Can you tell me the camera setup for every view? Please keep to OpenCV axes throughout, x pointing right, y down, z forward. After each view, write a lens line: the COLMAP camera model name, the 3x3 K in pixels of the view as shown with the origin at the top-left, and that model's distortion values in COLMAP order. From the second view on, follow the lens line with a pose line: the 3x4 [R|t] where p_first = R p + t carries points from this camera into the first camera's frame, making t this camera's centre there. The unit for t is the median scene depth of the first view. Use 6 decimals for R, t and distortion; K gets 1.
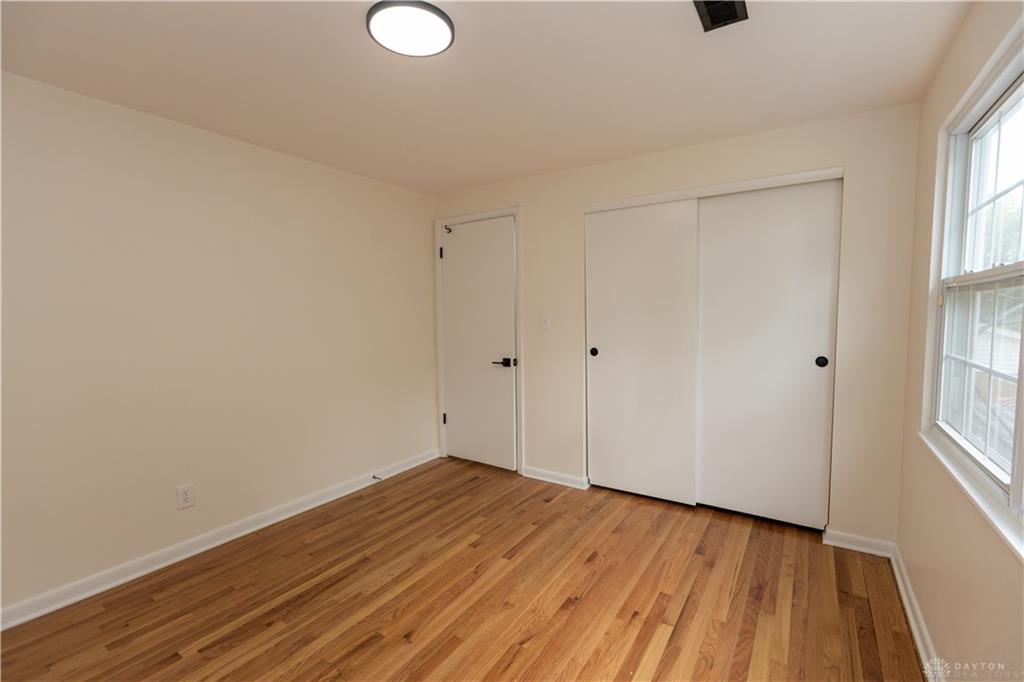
lens RADIAL K [[455.5, 0, 518.1], [0, 455.5, 344.7], [0, 0, 1]] dist [0.008485, 0.000585]
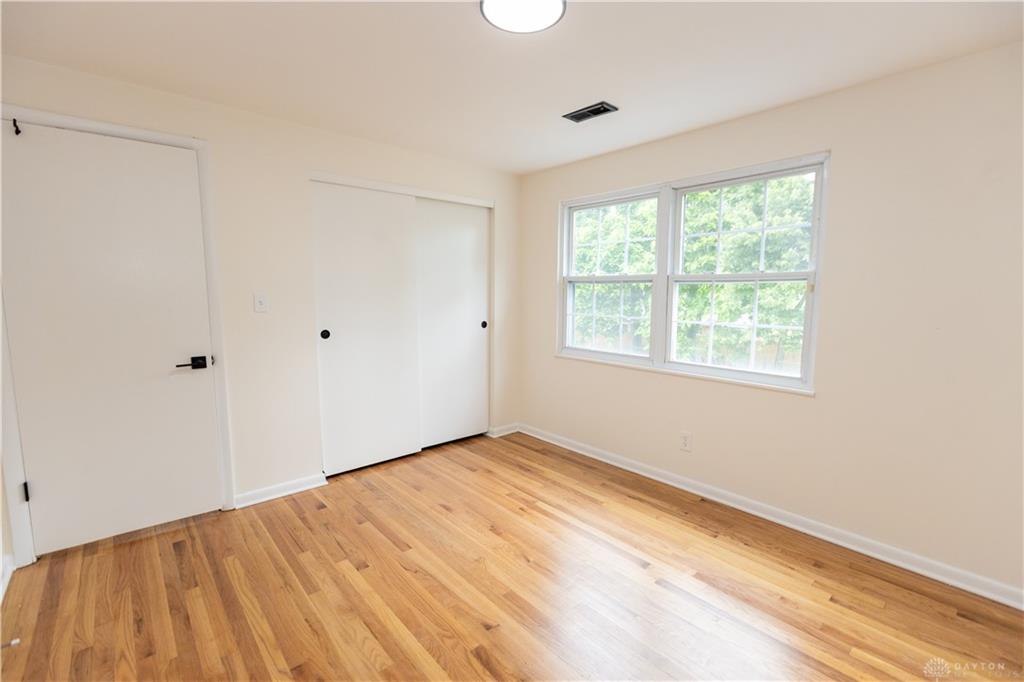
lens RADIAL K [[455.5, 0, 513.2], [0, 455.5, 343.9], [0, 0, 1]] dist [0.008485, 0.000585]
pose [[0.261223, -0.100422, 0.960041, -0.776286], [0.065116, 0.994141, 0.086271, -0.025204], [-0.963080, 0.039978, 0.266232, 0.476960]]
